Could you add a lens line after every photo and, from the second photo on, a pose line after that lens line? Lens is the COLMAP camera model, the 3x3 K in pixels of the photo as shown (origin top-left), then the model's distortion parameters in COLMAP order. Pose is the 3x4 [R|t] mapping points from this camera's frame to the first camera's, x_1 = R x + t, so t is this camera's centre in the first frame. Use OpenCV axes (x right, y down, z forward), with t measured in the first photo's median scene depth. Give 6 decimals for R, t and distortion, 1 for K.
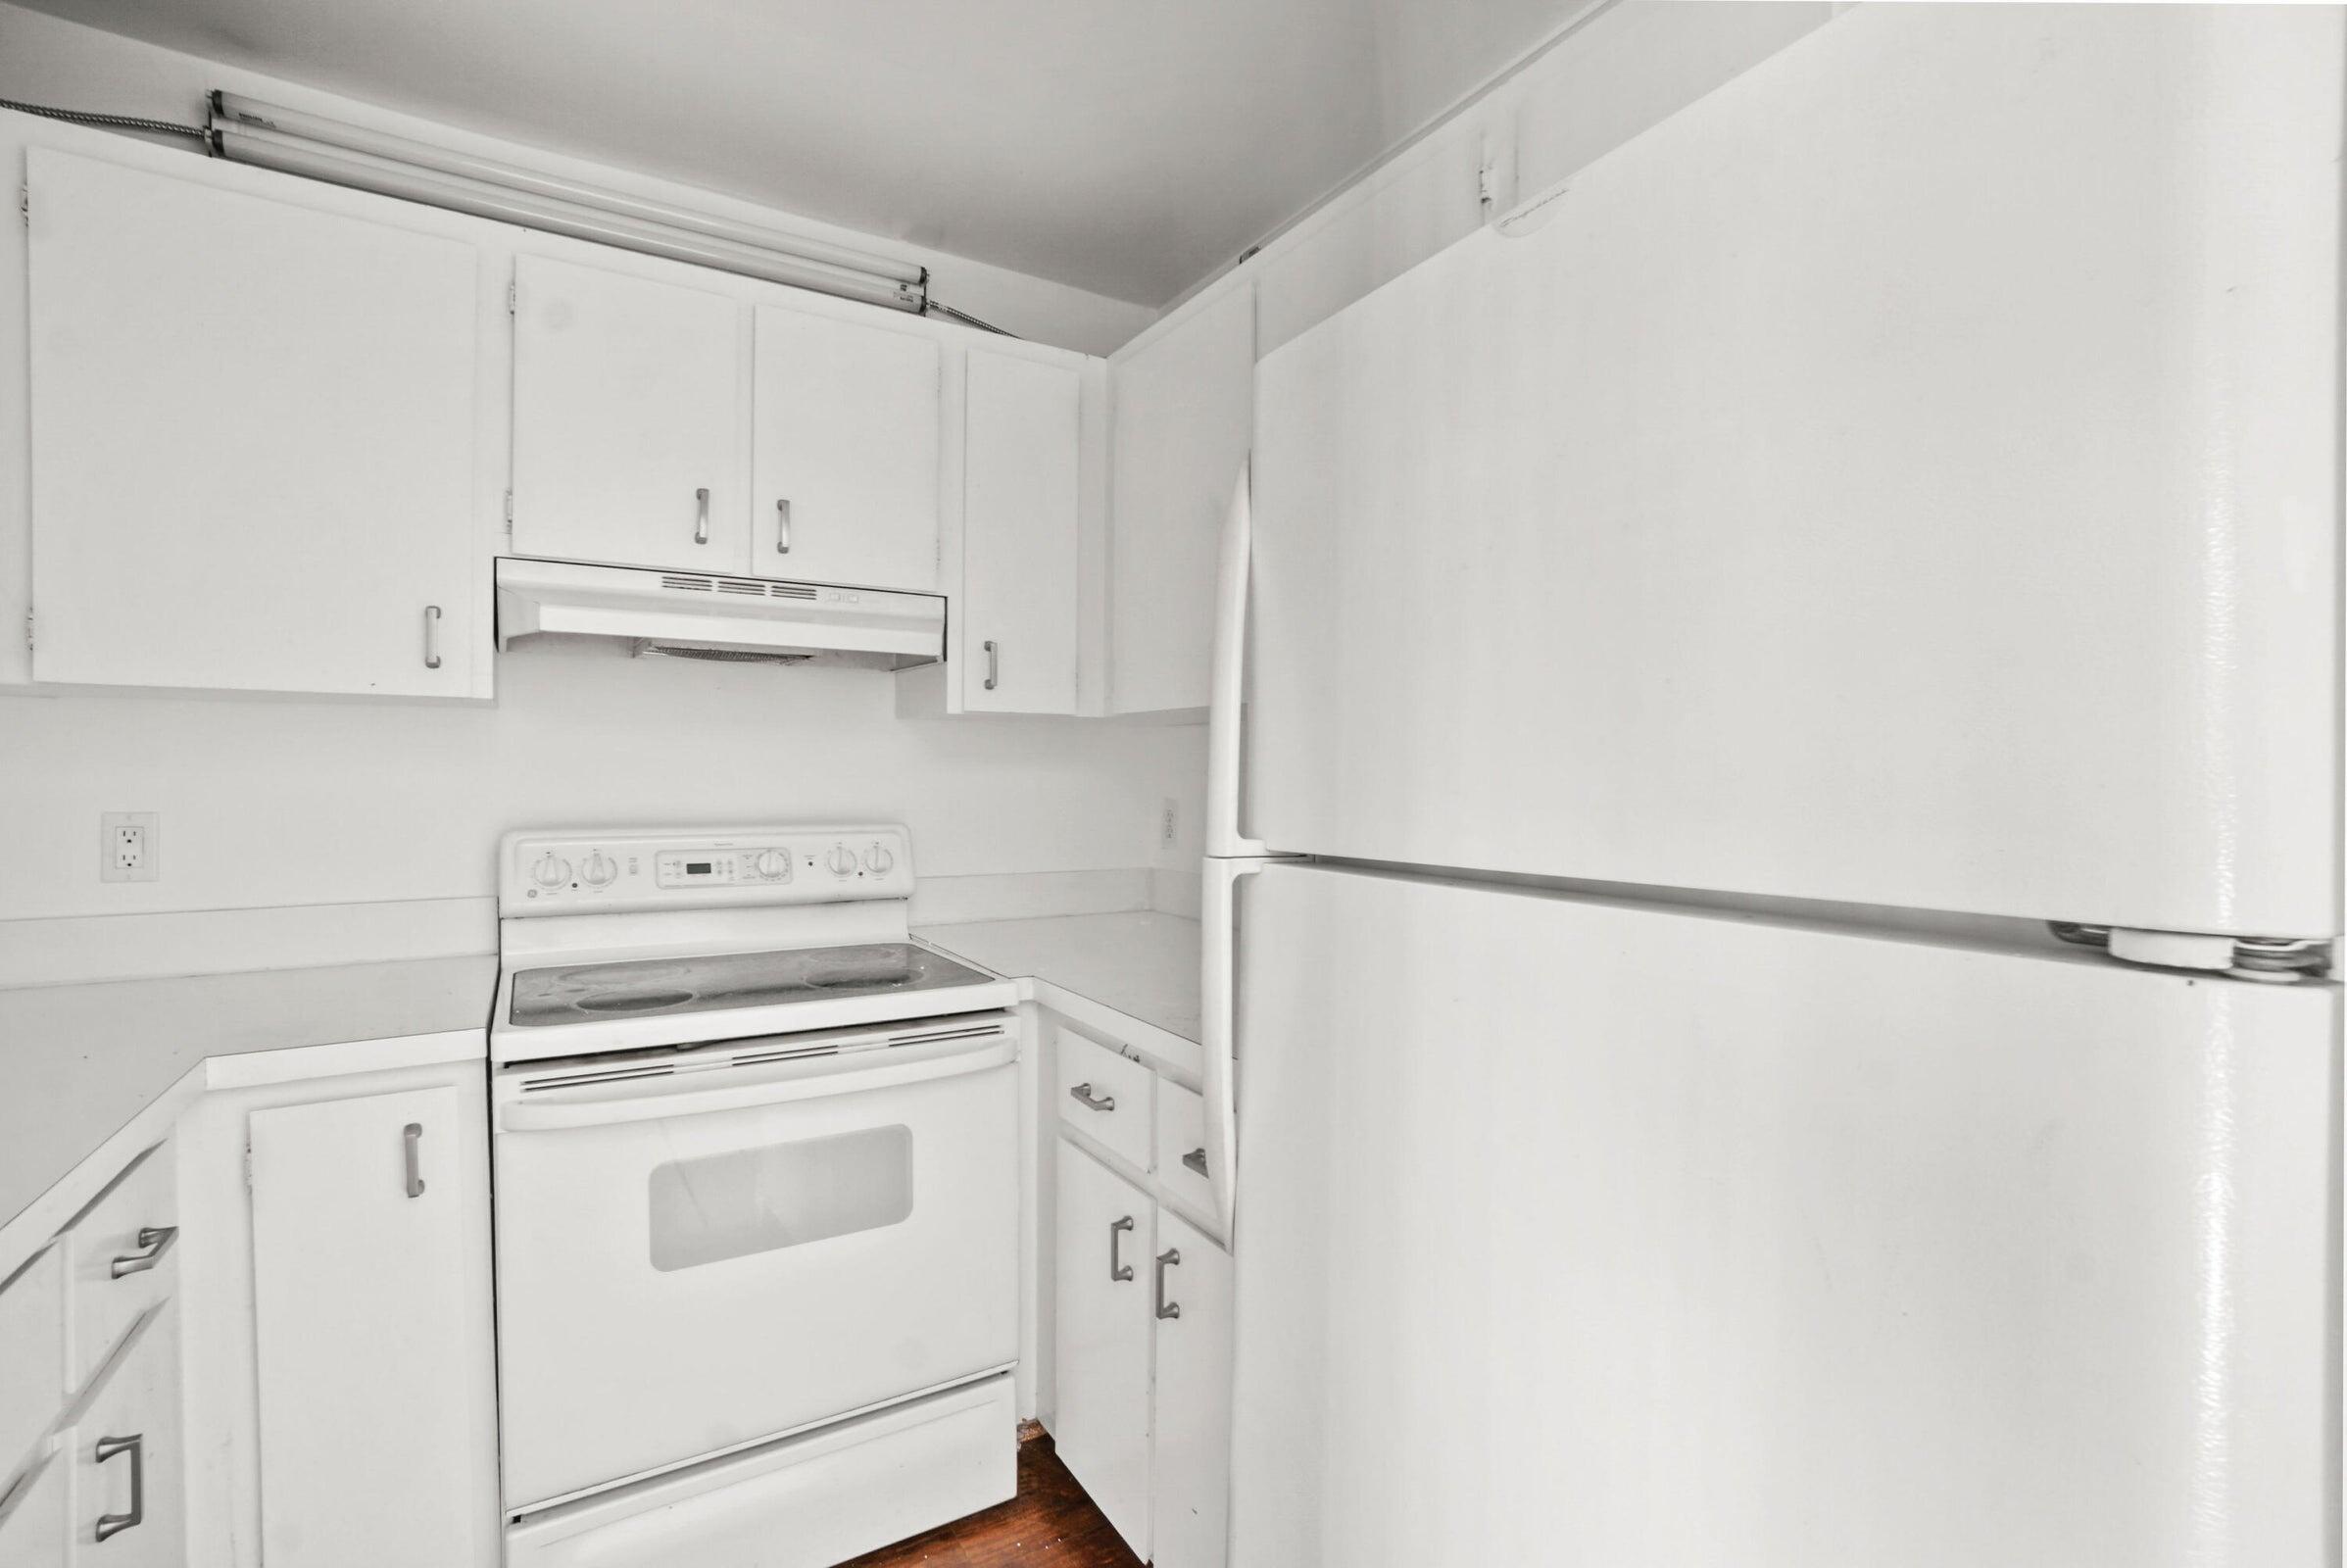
lens RADIAL K [[1054.1, 0, 1173.5], [0, 1054.1, 784.0], [0, 0, 1]] dist [-0.054137, 0.024118]
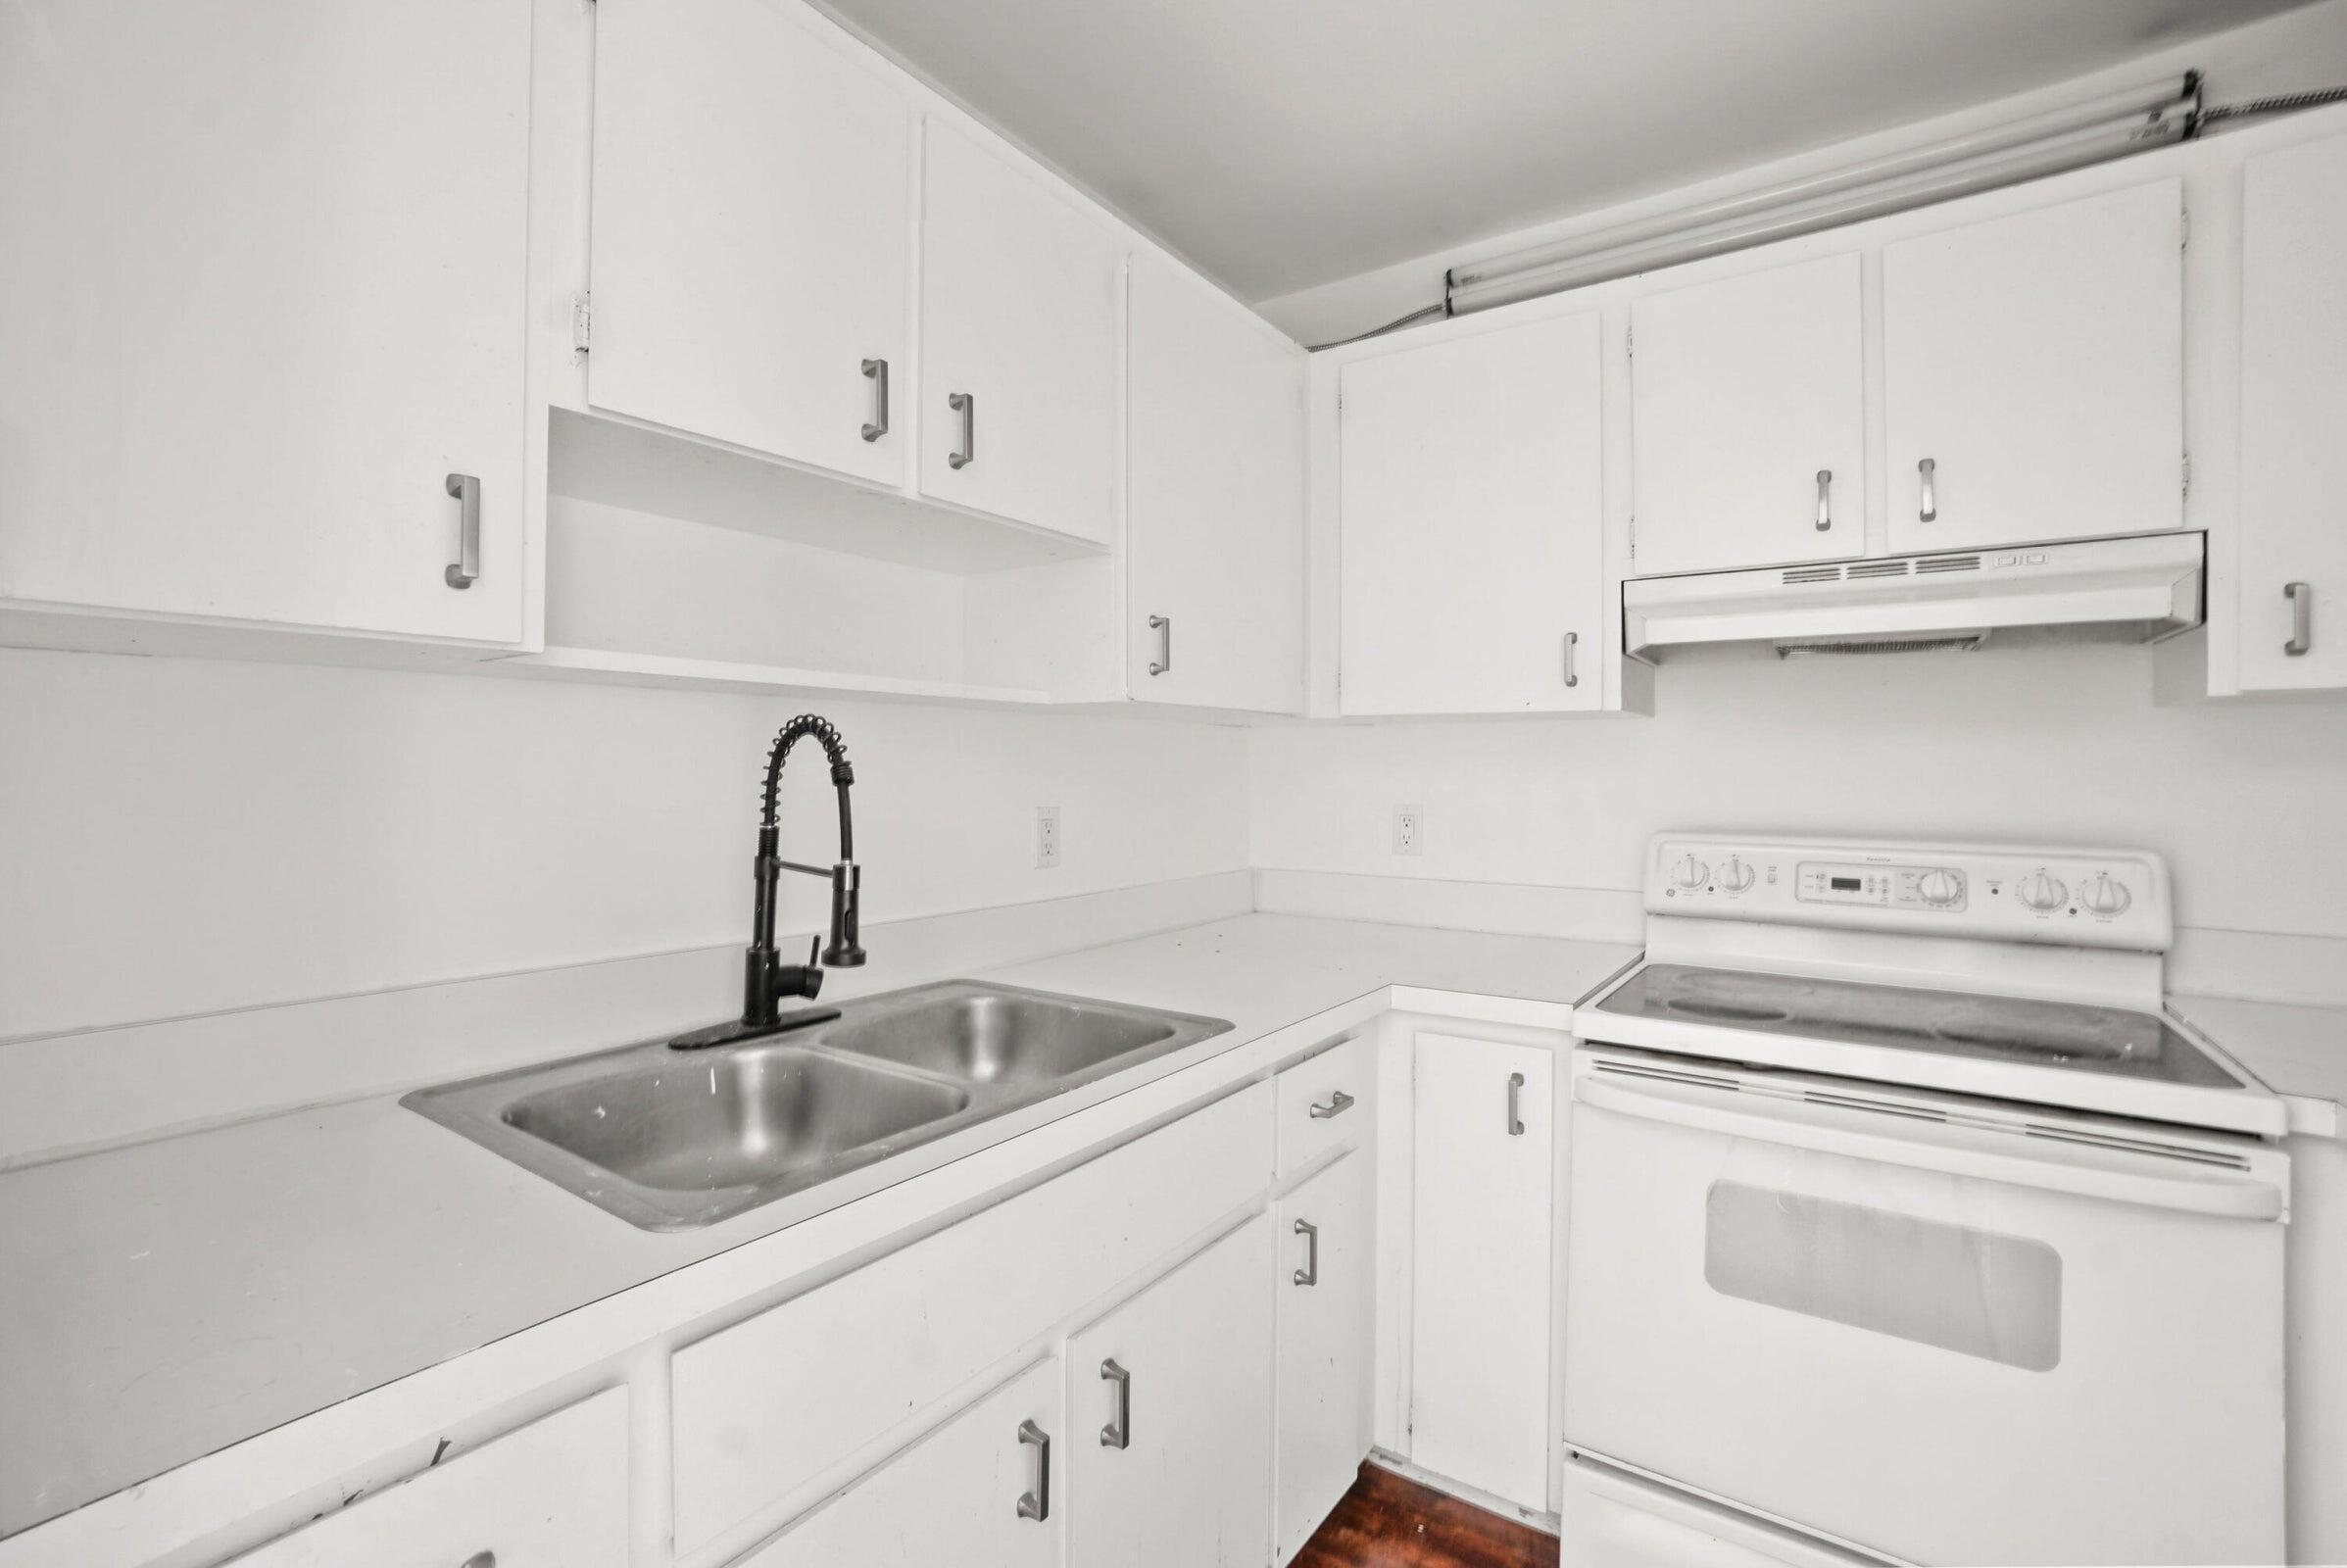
lens RADIAL K [[1070.2, 0, 1171.8], [0, 1070.2, 770.9], [0, 0, 1]] dist [-0.057987, 0.031391]
pose [[0.412124, -0.002460, -0.911124, 0.145769], [-0.015030, 0.999842, -0.009497, -0.000168], [0.911004, 0.017608, 0.412022, 0.089161]]
